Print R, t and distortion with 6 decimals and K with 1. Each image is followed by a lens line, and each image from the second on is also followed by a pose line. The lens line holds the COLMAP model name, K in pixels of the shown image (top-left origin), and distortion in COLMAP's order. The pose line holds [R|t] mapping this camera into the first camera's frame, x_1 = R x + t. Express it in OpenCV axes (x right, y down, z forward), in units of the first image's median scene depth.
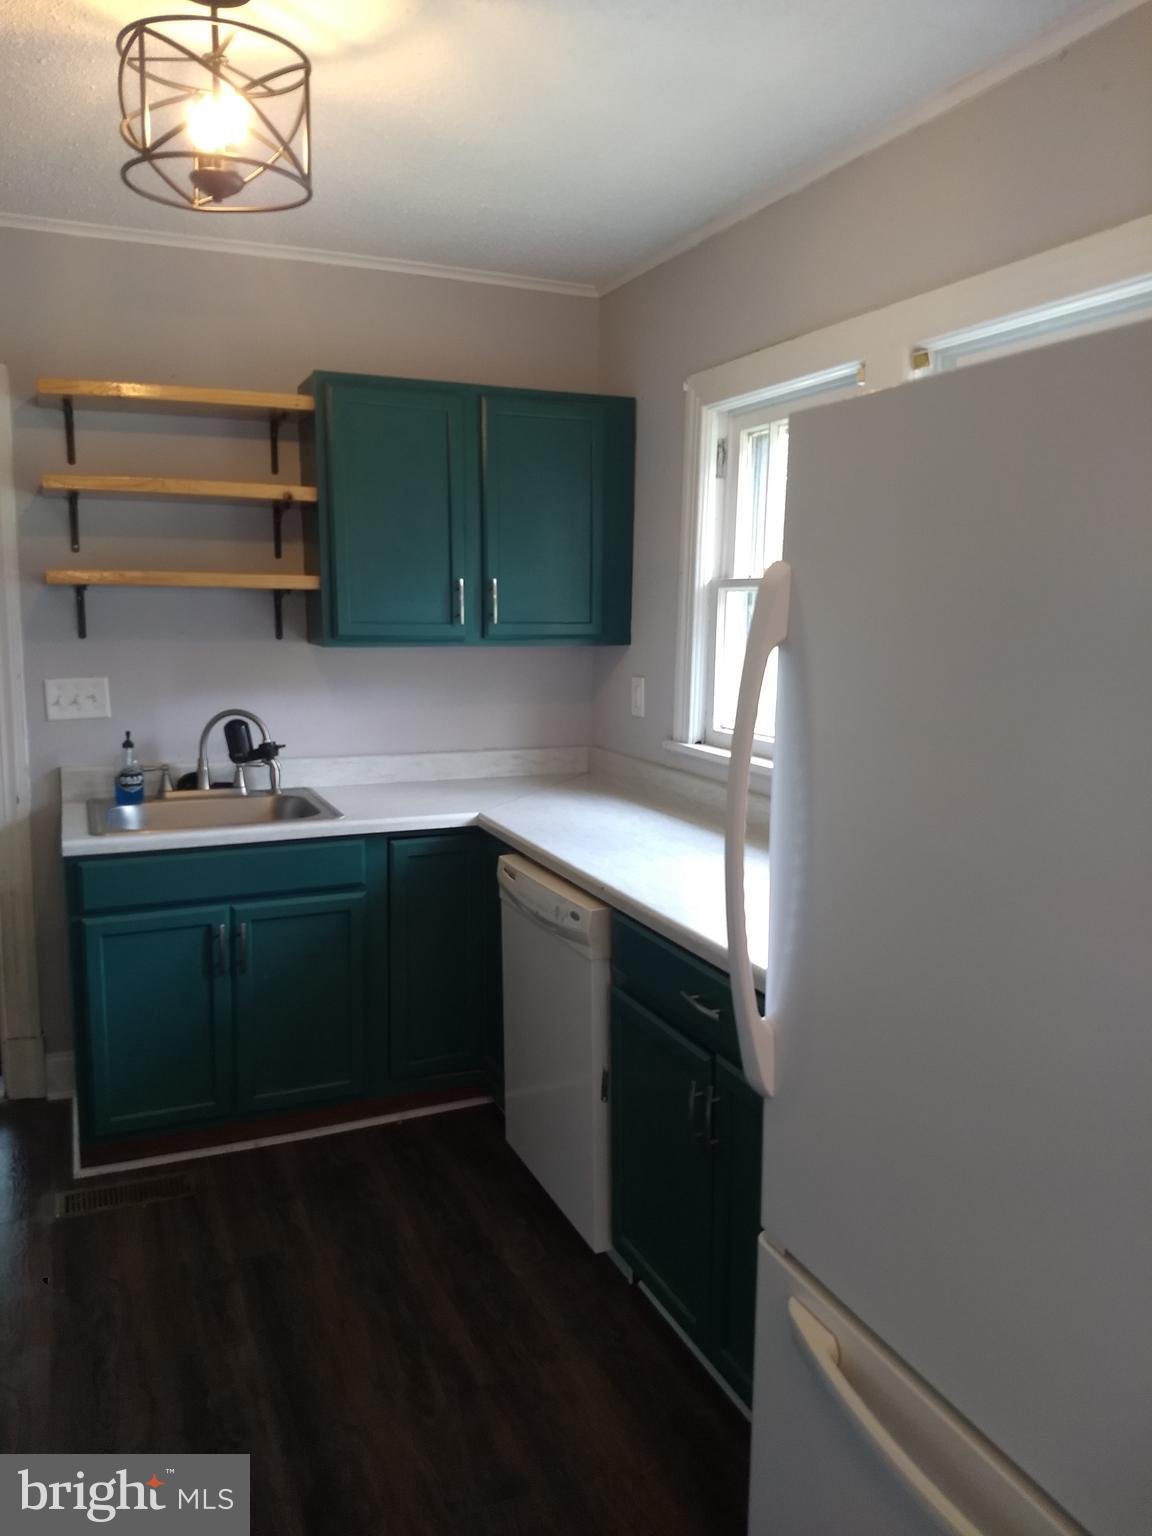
lens RADIAL K [[1182.9, 0, 576.0], [0, 1182.9, 768.0], [0, 0, 1]] dist [0.294073, -0.543096]
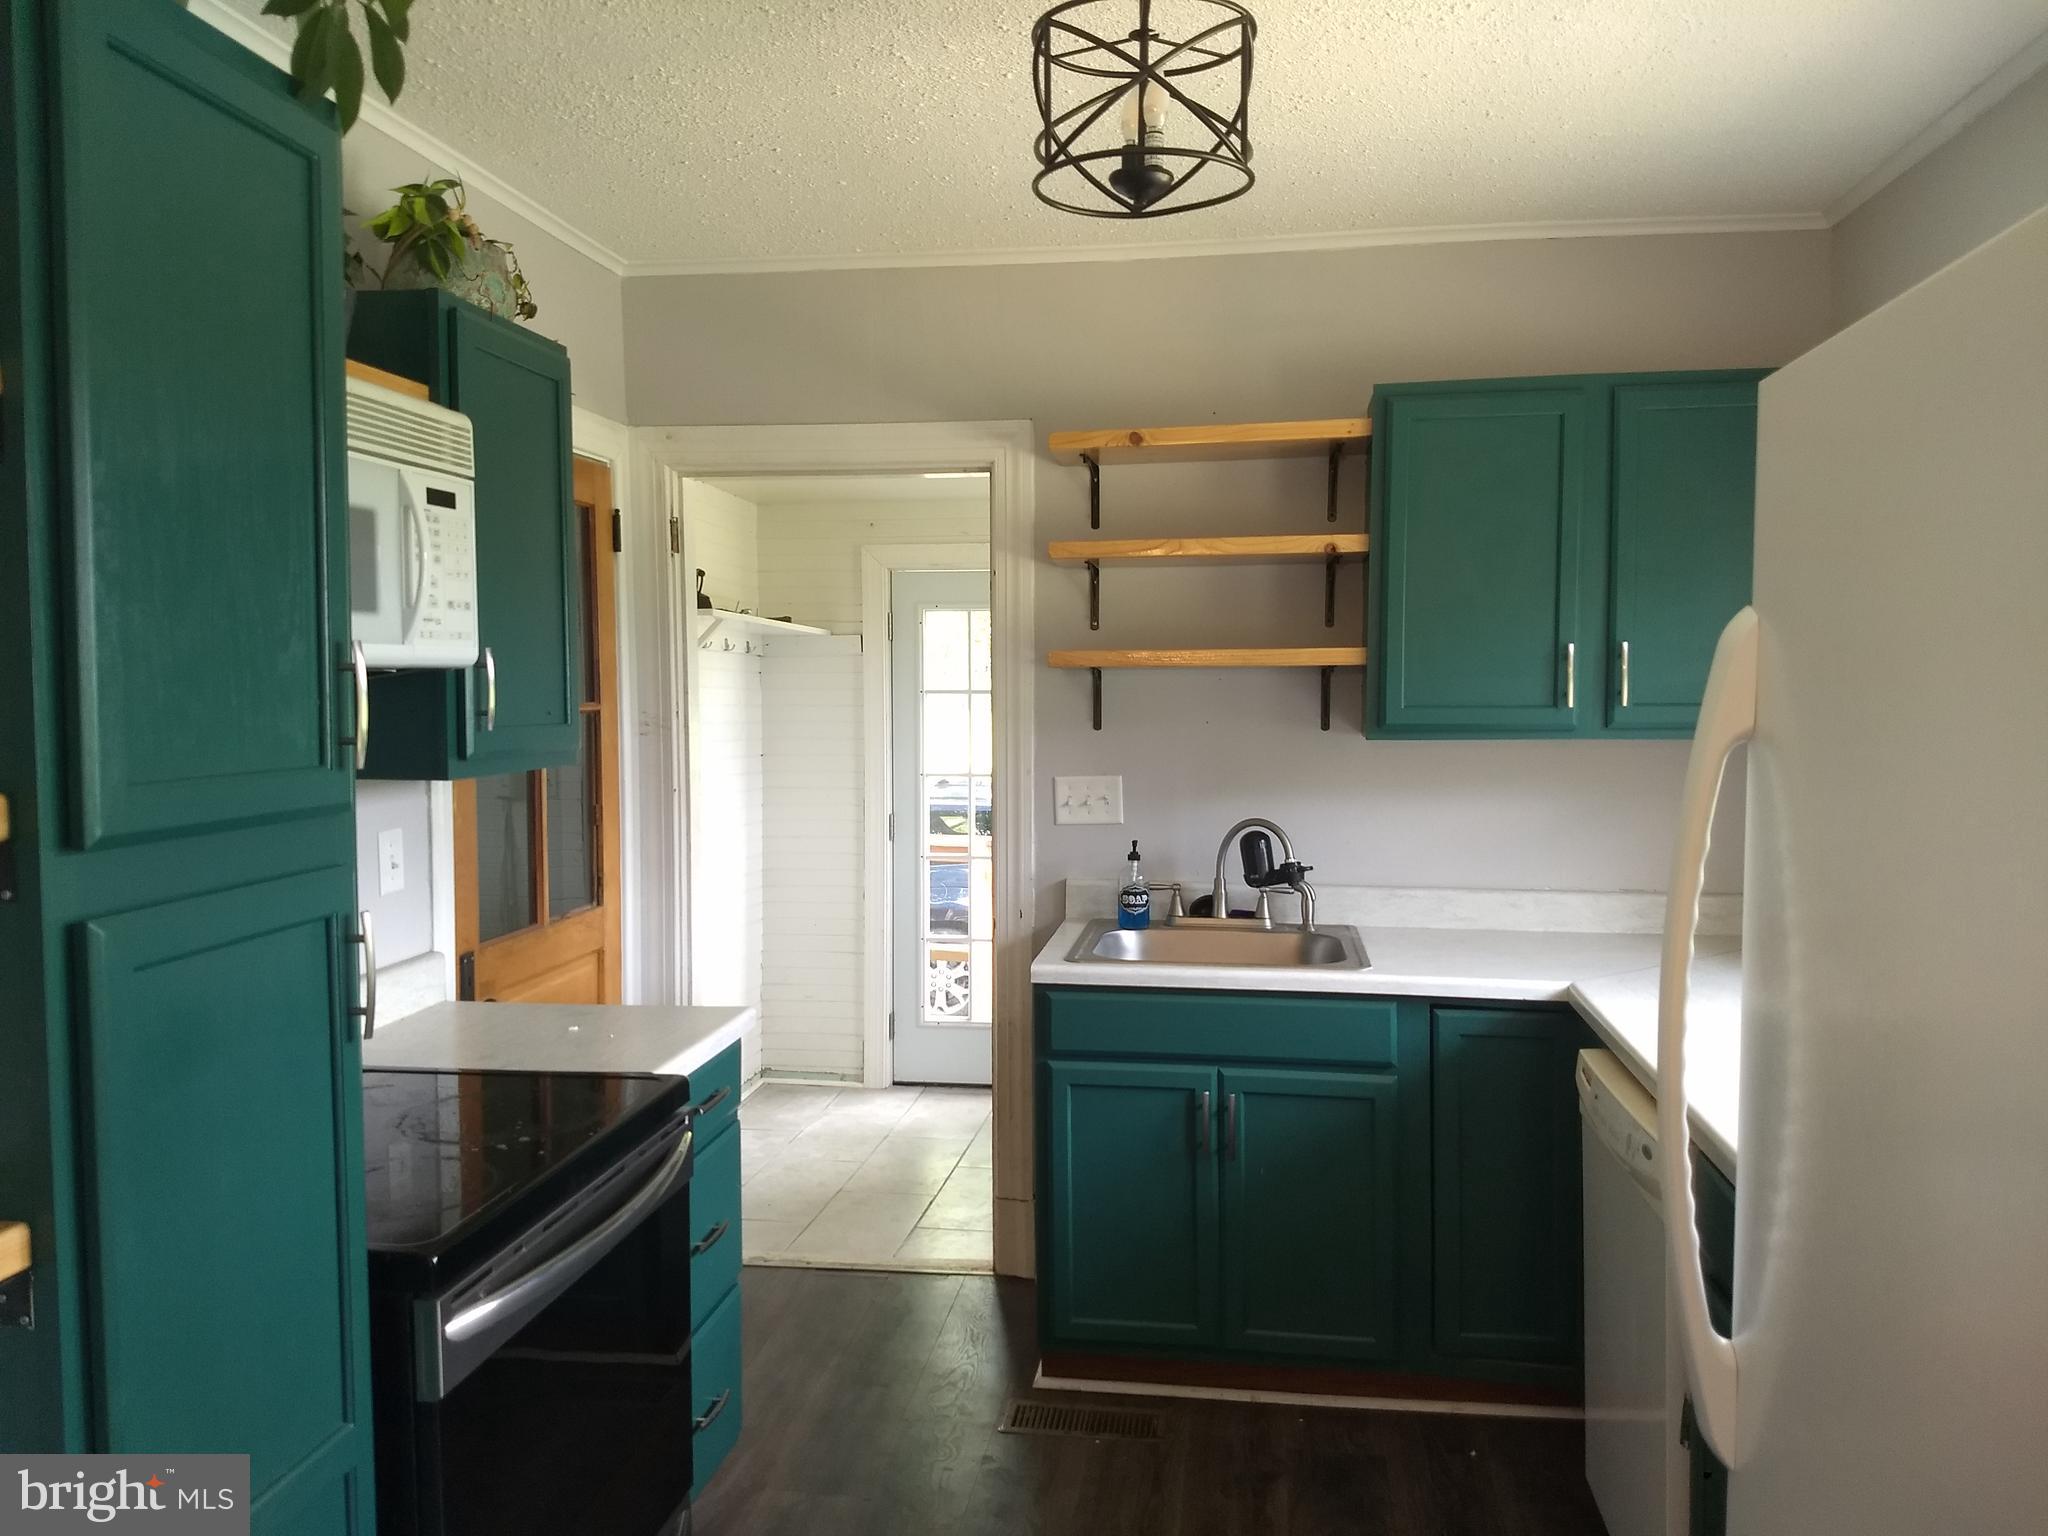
lens RADIAL K [[1577.2, 0, 1032.8], [0, 1577.2, 774.4], [0, 0, 1]] dist [0.294073, -0.543096]
pose [[0.860136, 0.023118, -0.509541, 0.120911], [-0.063695, 0.996021, -0.062330, -0.003432], [0.506073, 0.086067, 0.858186, 0.034842]]
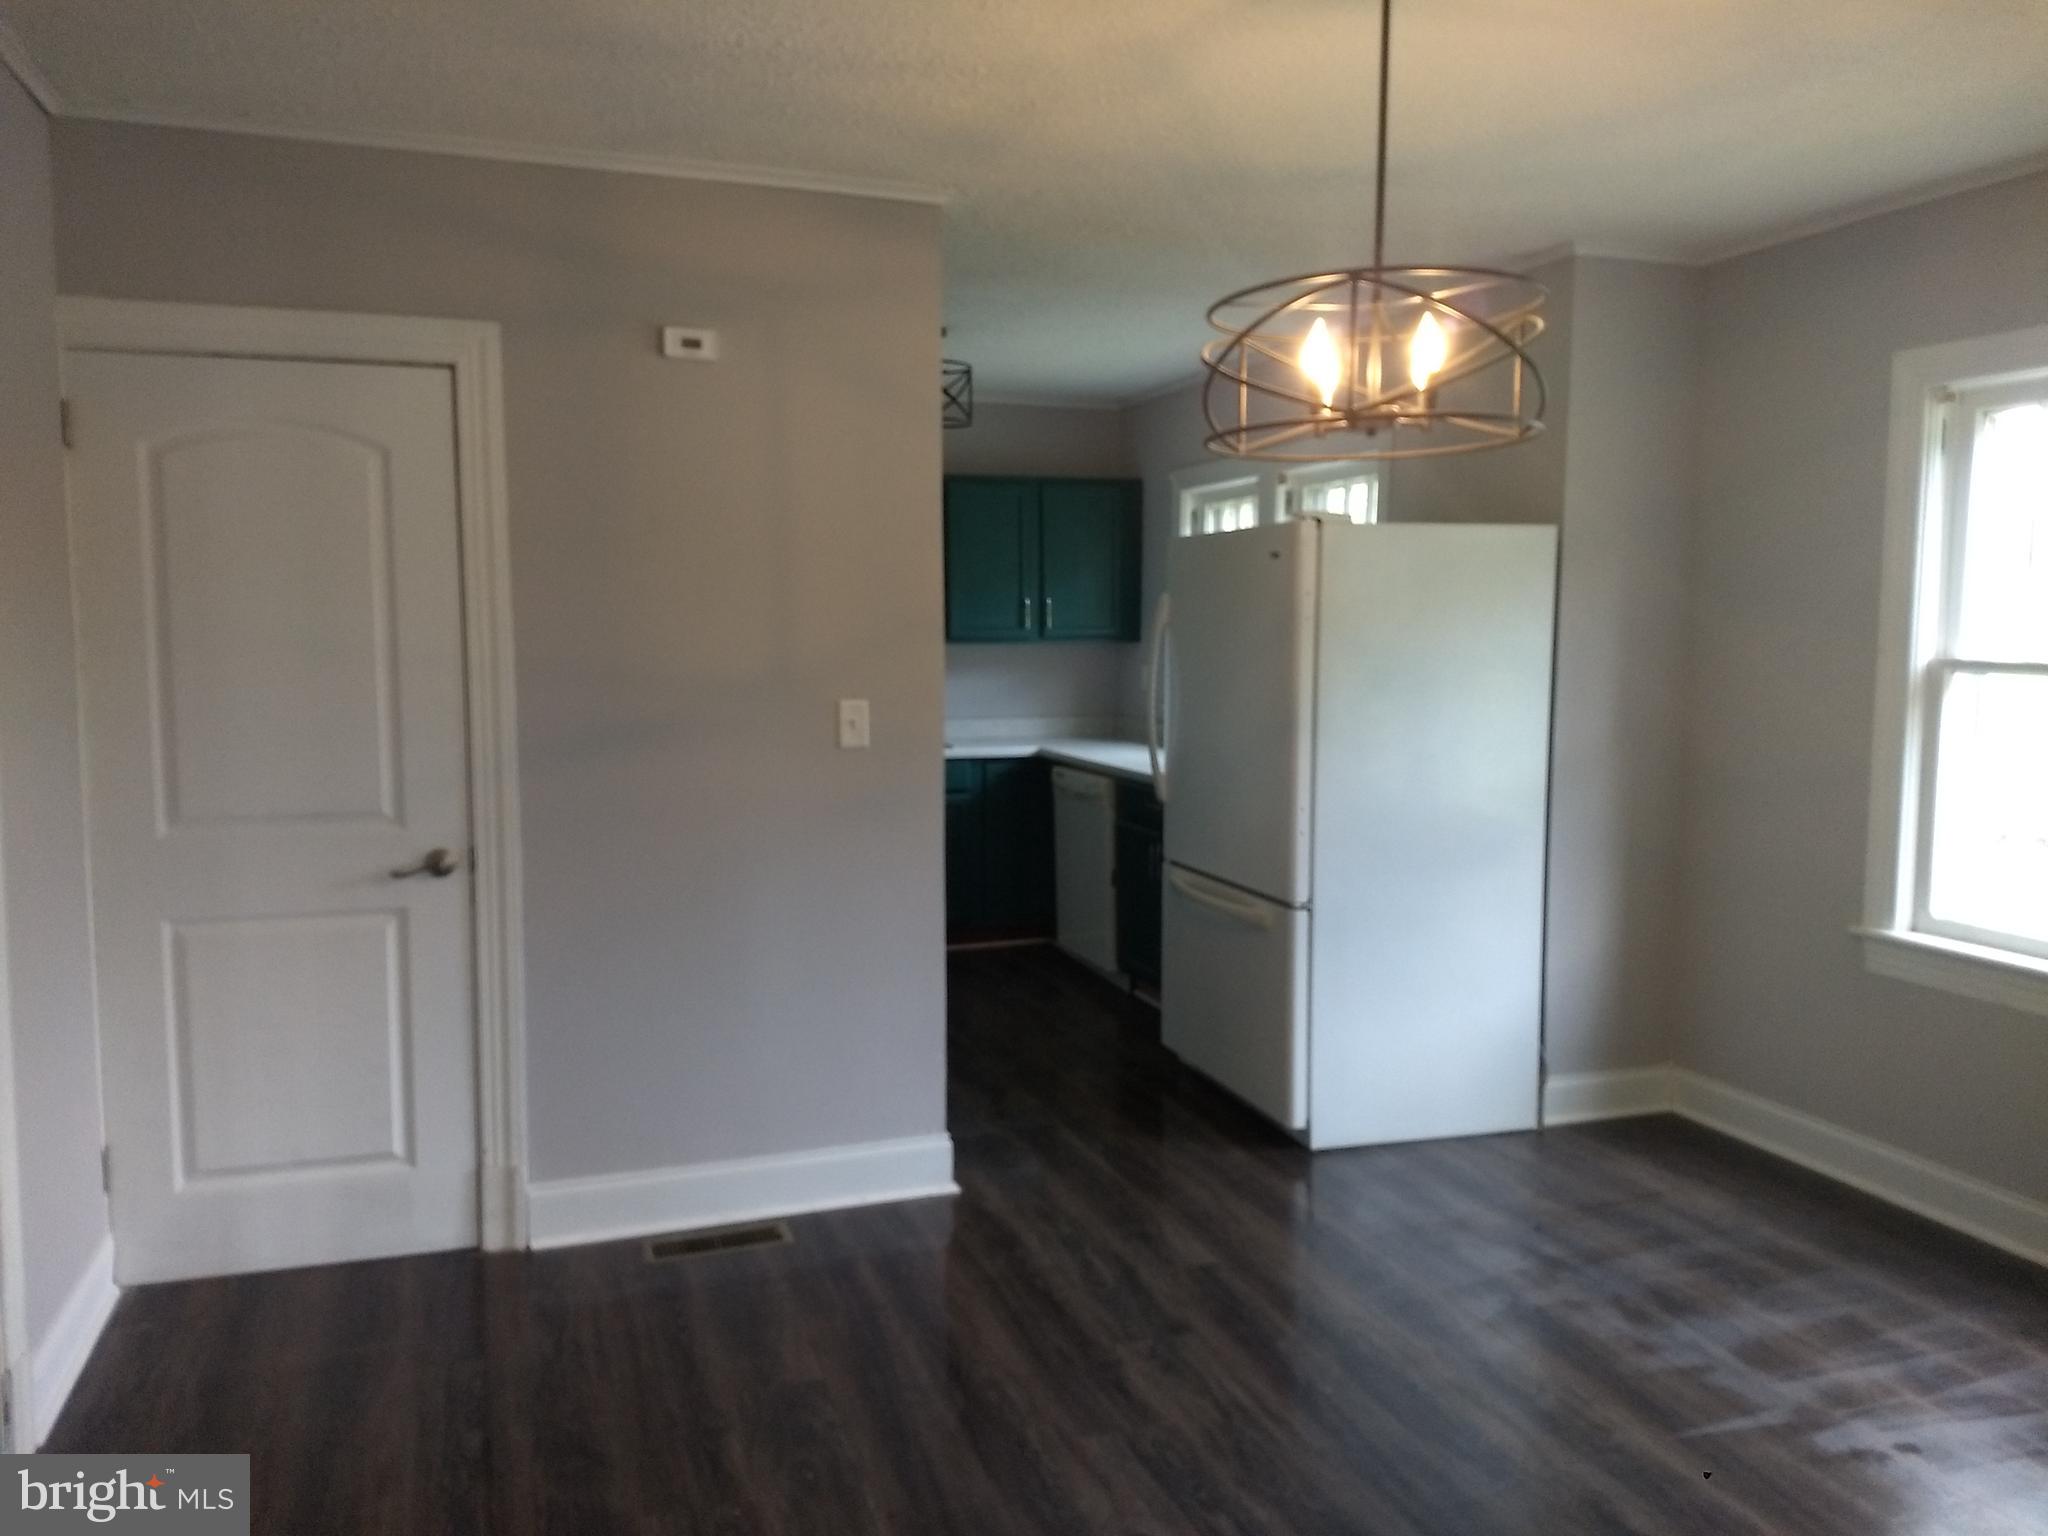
lens RADIAL K [[1577.2, 0, 1032.8], [0, 1577.2, 774.4], [0, 0, 1]] dist [0.294073, -0.543096]
pose [[0.998420, -0.000542, -0.056186, 0.028787], [-0.000919, 0.999662, -0.025971, 0.126886], [0.056181, 0.025981, 0.998082, -1.092884]]
